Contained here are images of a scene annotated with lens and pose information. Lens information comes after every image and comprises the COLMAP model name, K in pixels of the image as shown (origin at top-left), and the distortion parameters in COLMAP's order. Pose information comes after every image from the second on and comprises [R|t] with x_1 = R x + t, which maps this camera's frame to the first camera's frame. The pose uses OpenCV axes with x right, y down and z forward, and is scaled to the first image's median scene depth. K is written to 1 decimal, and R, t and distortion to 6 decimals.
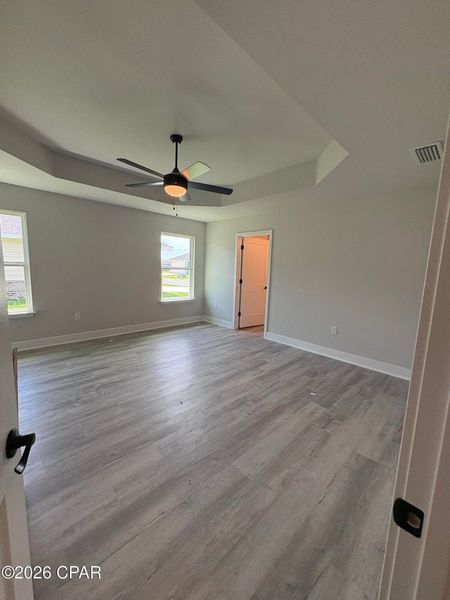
lens RADIAL K [[239.6, 0, 224.3], [0, 239.6, 298.2], [0, 0, 1]] dist [0.000110, 0.000302]
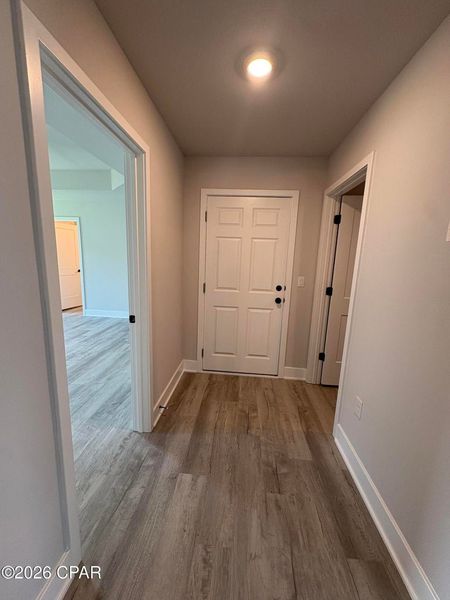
lens RADIAL K [[239.6, 0, 224.3], [0, 239.6, 298.2], [0, 0, 1]] dist [0.000110, 0.000302]
pose [[0.751938, -0.123237, 0.647613, -0.083027], [0.081196, 0.992205, 0.094536, 0.049031], [-0.654215, -0.018502, 0.756083, -0.414191]]
